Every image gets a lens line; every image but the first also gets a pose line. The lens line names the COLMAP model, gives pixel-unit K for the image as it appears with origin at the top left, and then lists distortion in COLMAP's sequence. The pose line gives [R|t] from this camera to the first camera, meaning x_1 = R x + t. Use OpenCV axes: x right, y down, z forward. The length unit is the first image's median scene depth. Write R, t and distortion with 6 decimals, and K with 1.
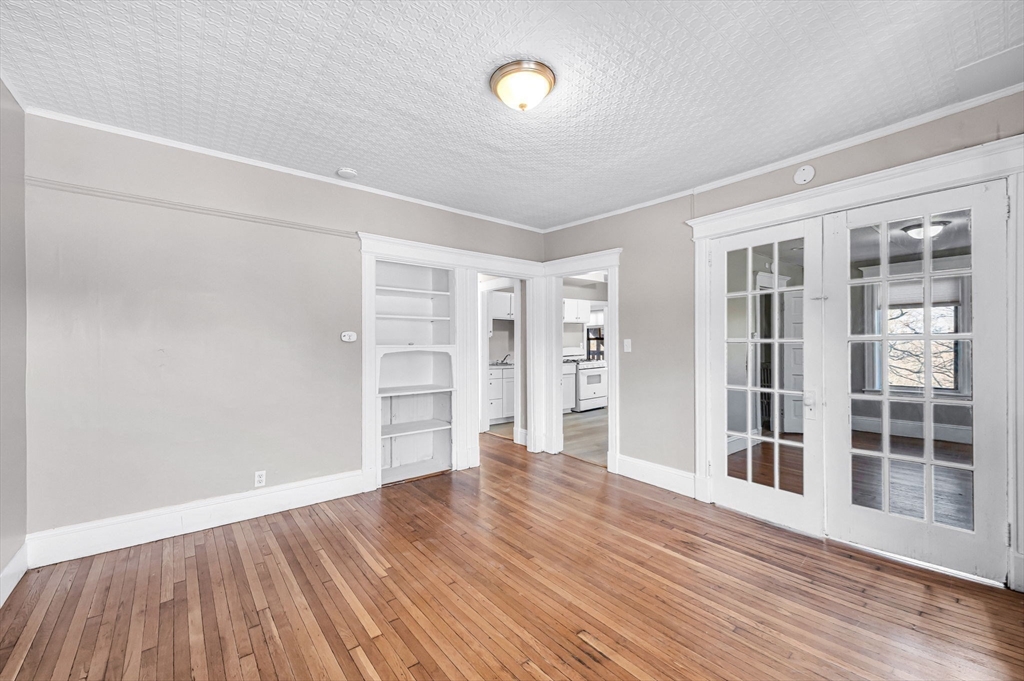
lens RADIAL K [[406.3, 0, 509.9], [0, 406.3, 343.7], [0, 0, 1]] dist [0.000265, 0.000242]
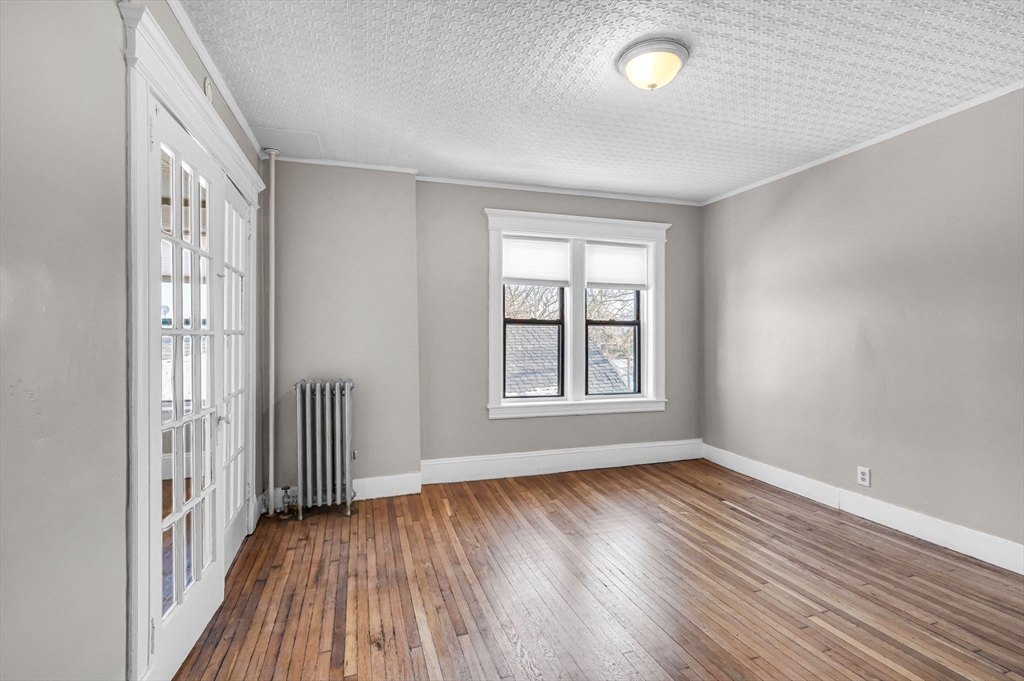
lens RADIAL K [[471.0, 0, 512.0], [0, 471.0, 340.5], [0, 0, 1]] dist [0.000271, 0.000068]
pose [[-0.934589, 0.004584, 0.355699, -0.023080], [0.005407, 0.999985, 0.001319, 0.004681], [-0.355687, 0.003156, -0.934600, 1.197179]]
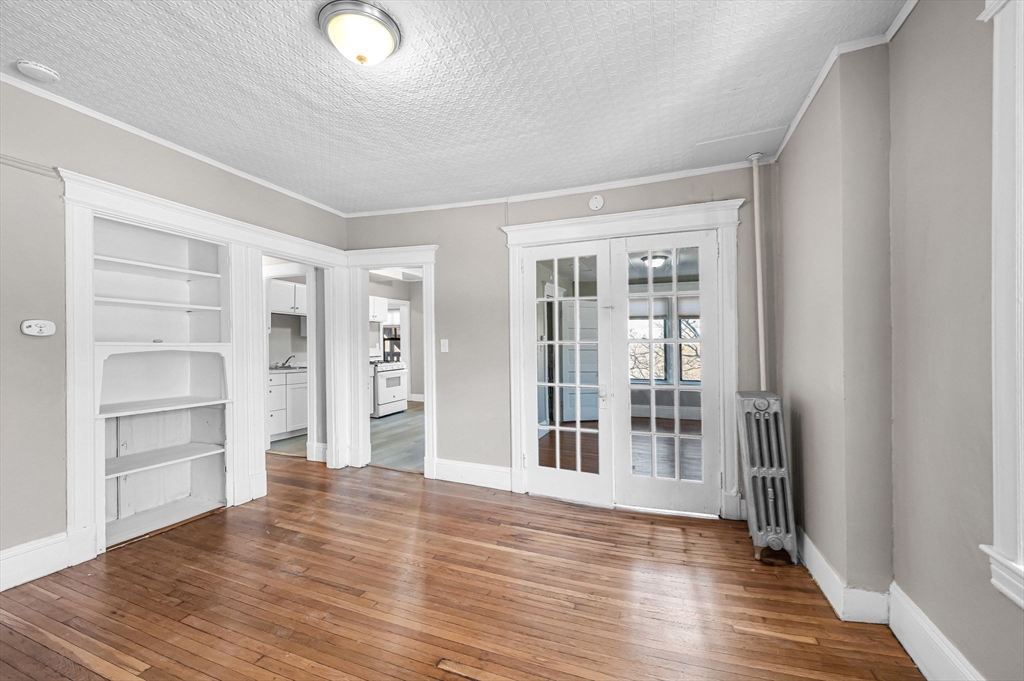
lens RADIAL K [[414.8, 0, 511.8], [0, 414.8, 345.4], [0, 0, 1]] dist [0.000002, 0.000089]
pose [[0.867413, 0.008625, 0.497515, -0.077234], [-0.009074, 0.999958, -0.001515, 0.004095], [-0.497507, -0.003200, 0.867454, 0.064099]]
